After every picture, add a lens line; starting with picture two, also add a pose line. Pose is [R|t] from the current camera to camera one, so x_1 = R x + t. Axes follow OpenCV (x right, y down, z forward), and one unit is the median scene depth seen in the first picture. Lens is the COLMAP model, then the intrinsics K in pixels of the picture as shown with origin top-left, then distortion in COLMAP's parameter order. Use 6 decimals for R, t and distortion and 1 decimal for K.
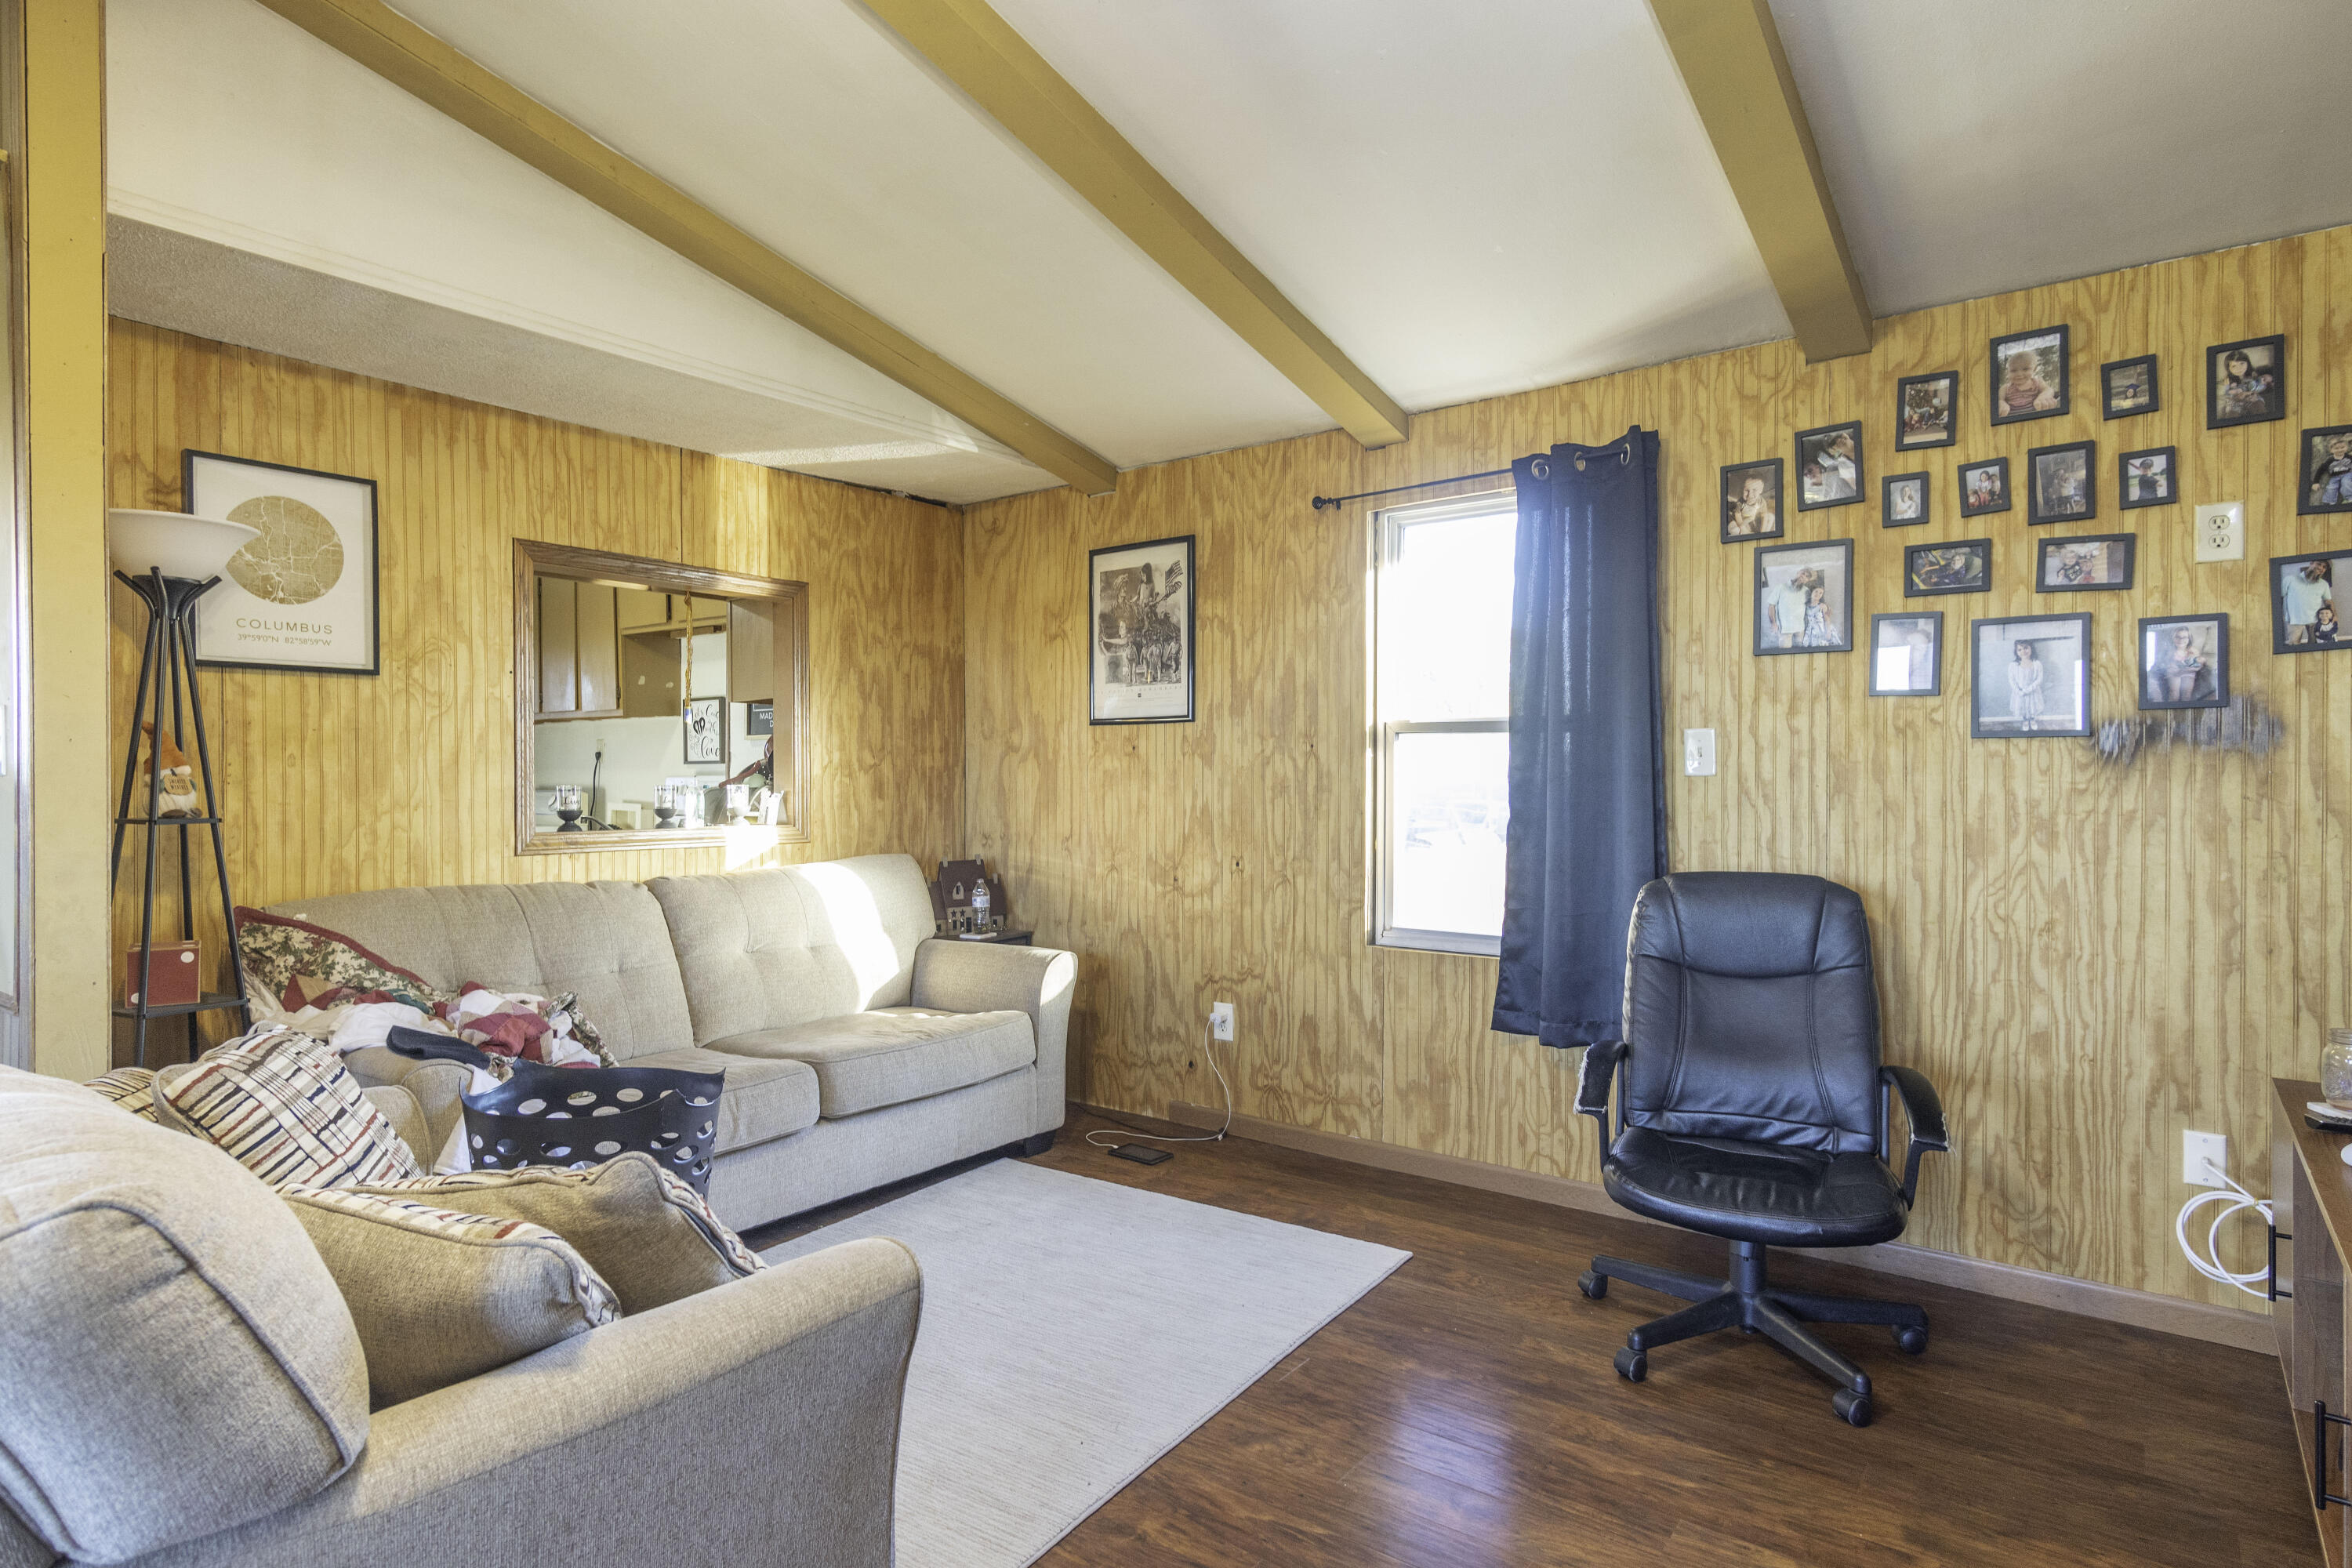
lens RADIAL K [[1256.8, 0, 1163.3], [0, 1256.8, 783.5], [0, 0, 1]] dist [0.002315, 0.005001]
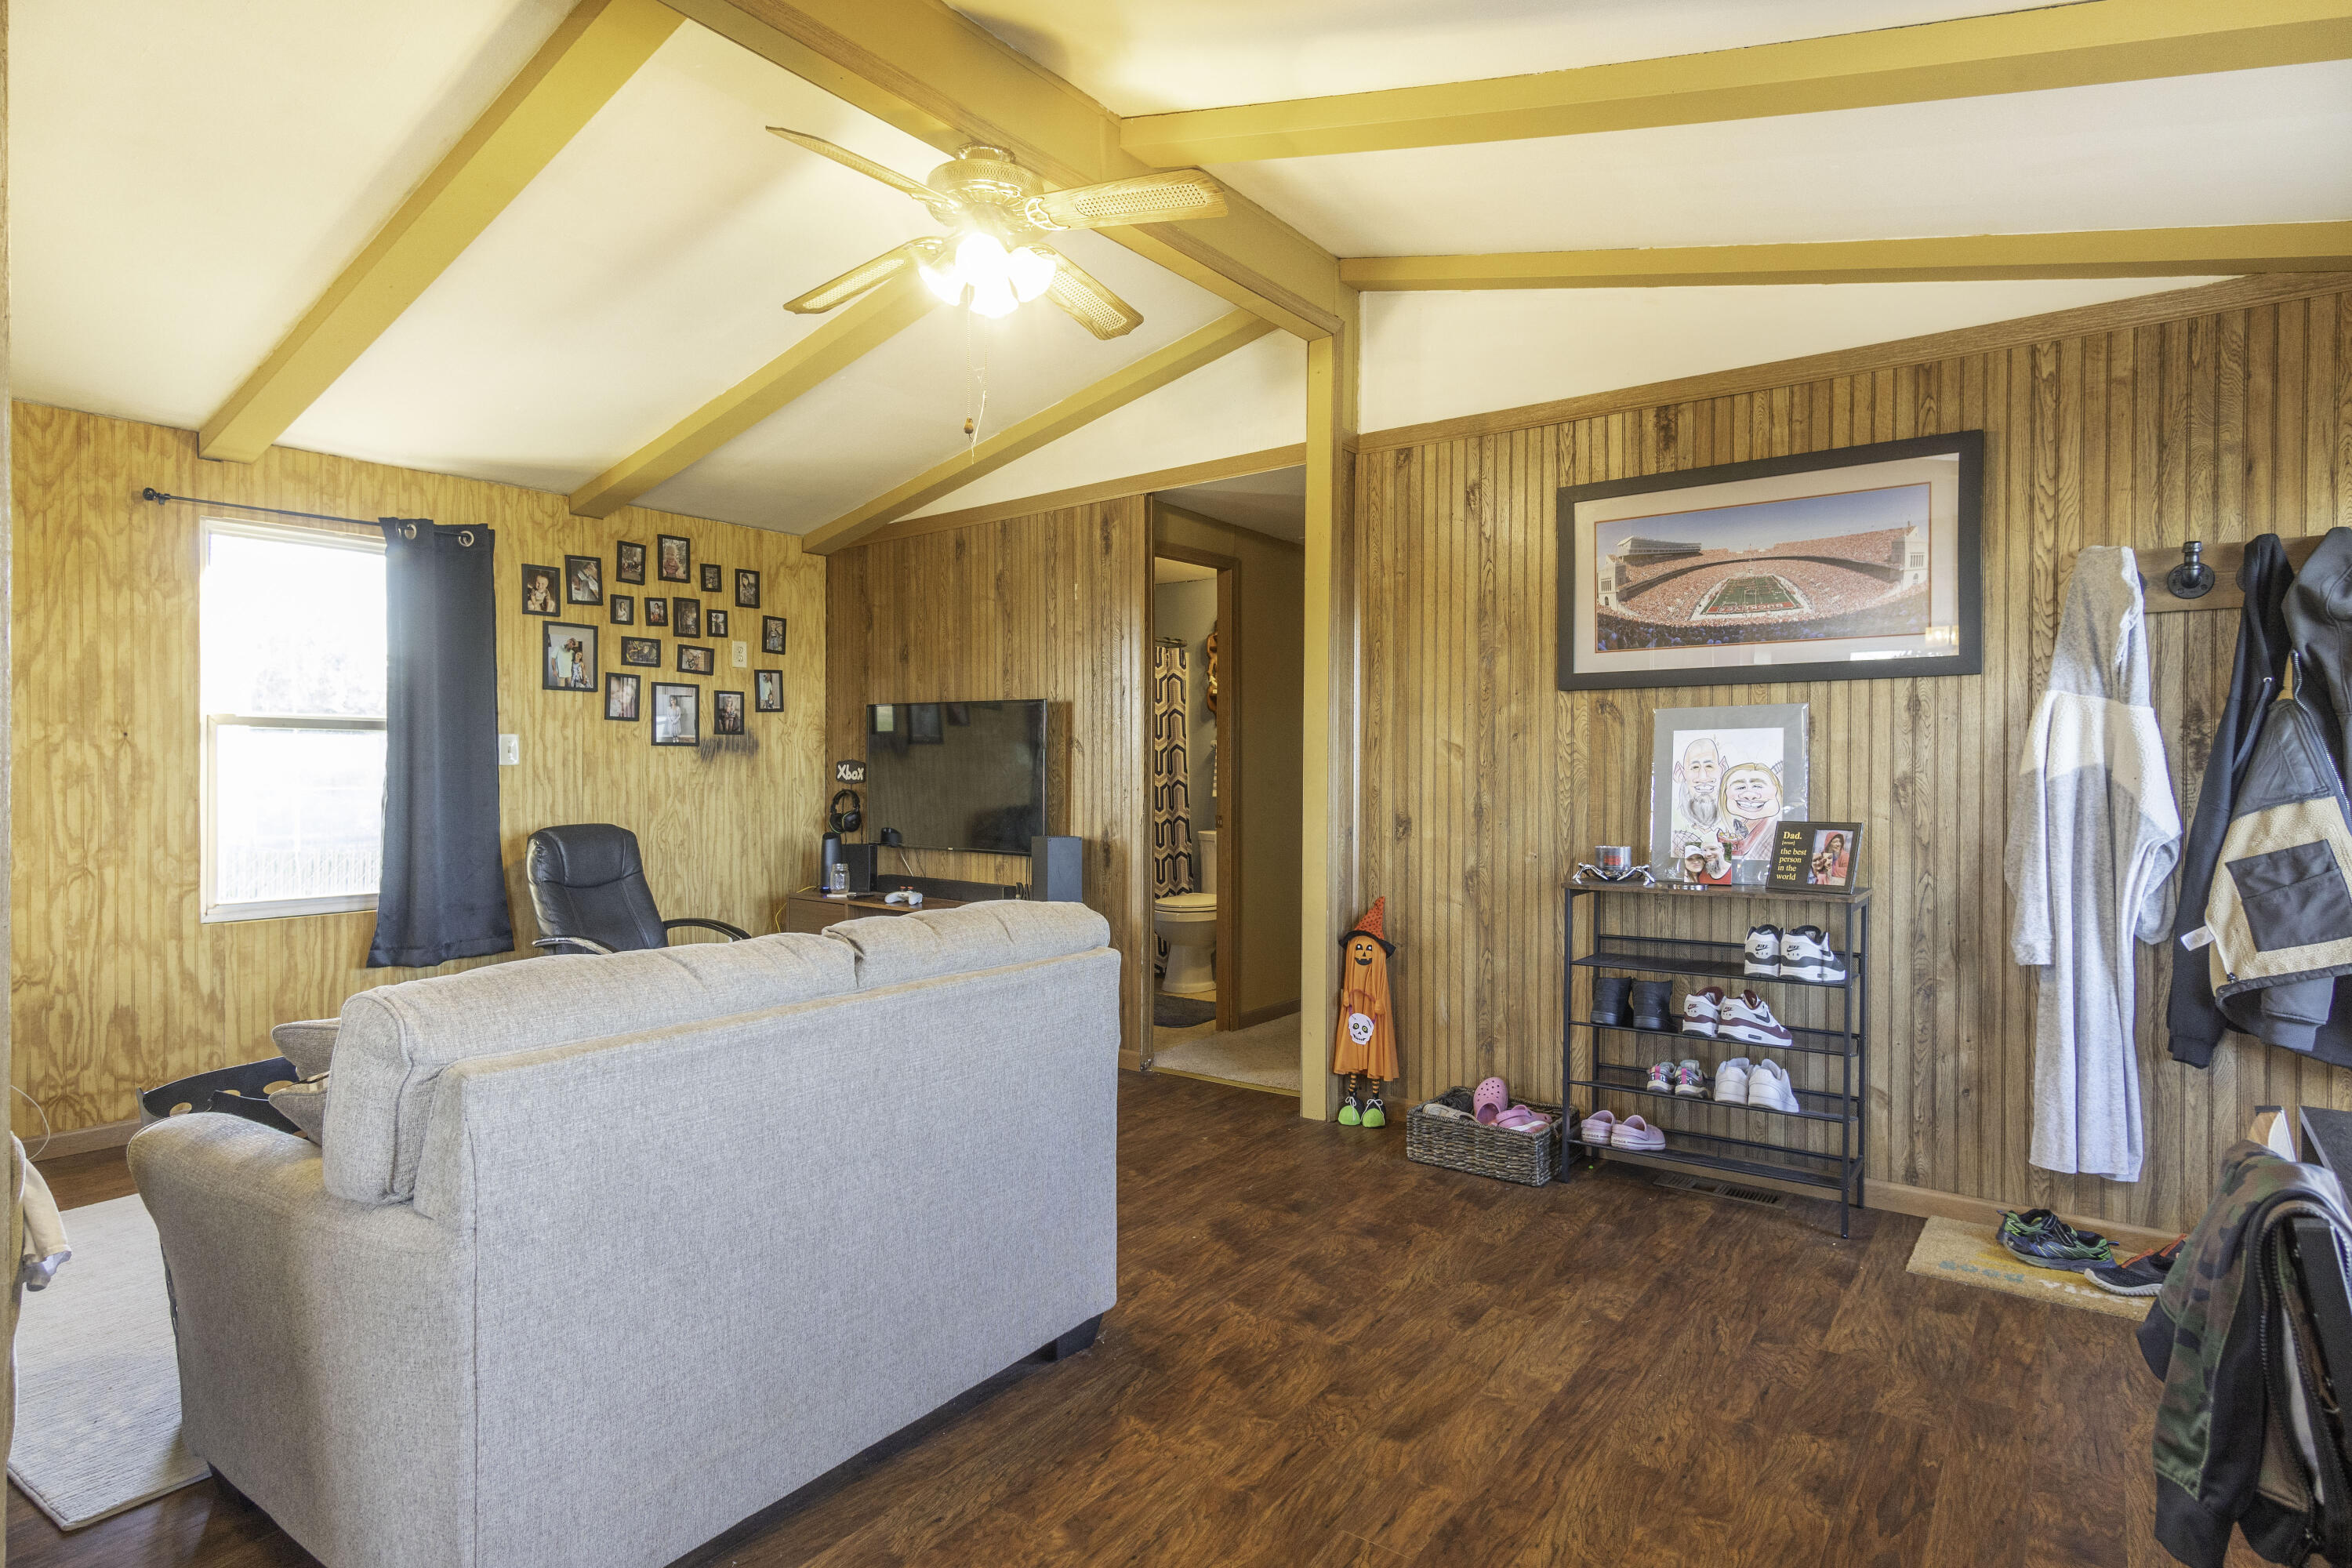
lens RADIAL K [[1256.8, 0, 1171.2], [0, 1256.8, 774.8], [0, 0, 1]] dist [0.002315, 0.005001]
pose [[-0.018183, -0.006059, 0.999816, -0.910700], [0.004061, 0.999973, 0.006133, -0.000627], [-0.999826, 0.004172, -0.018158, 0.198642]]
